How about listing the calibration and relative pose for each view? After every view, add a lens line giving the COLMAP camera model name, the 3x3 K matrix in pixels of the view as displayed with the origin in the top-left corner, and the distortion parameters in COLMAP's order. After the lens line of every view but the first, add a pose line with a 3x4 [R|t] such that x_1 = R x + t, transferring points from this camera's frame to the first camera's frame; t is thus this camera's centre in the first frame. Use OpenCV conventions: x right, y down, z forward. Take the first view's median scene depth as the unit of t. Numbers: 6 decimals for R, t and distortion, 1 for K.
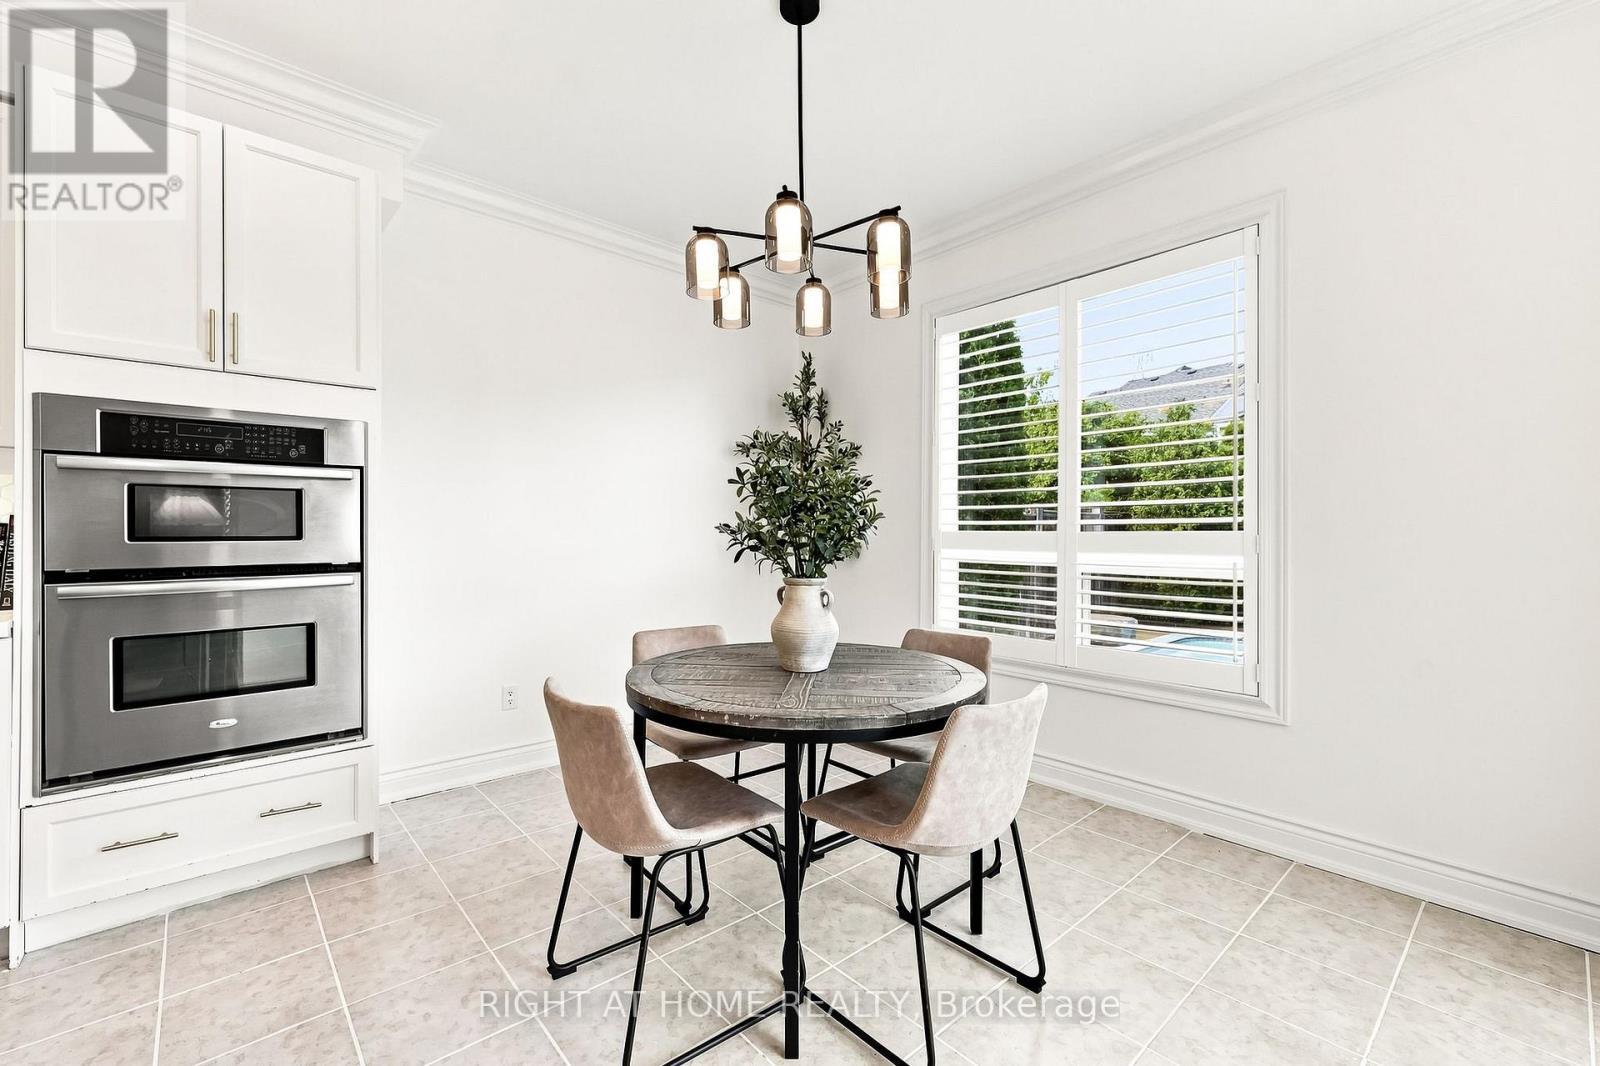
lens RADIAL K [[669.1, 0, 798.4], [0, 669.1, 525.9], [0, 0, 1]] dist [0.016365, -0.000223]
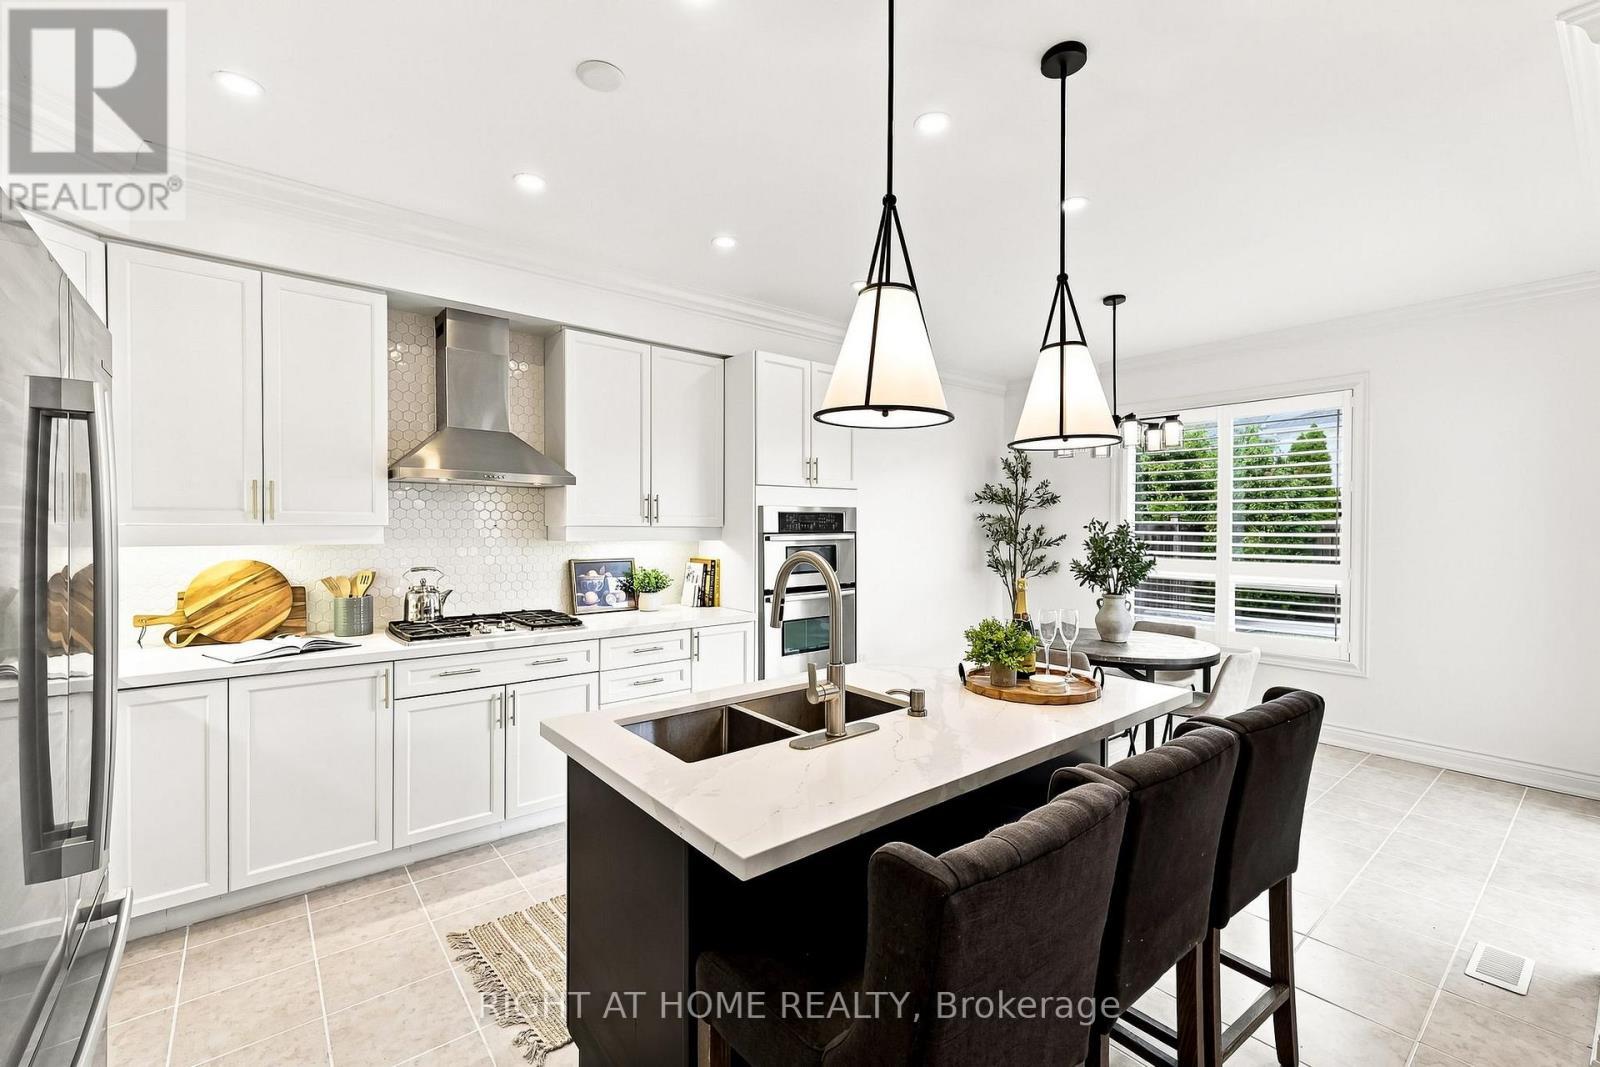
lens RADIAL K [[671.1, 0, 799.8], [0, 671.1, 529.9], [0, 0, 1]] dist [0.000686, -0.000194]
pose [[0.999010, 0.000126, -0.044479, -0.706882], [0.000492, 0.999904, 0.013873, -0.116381], [0.044477, -0.013881, 0.998914, -0.843647]]
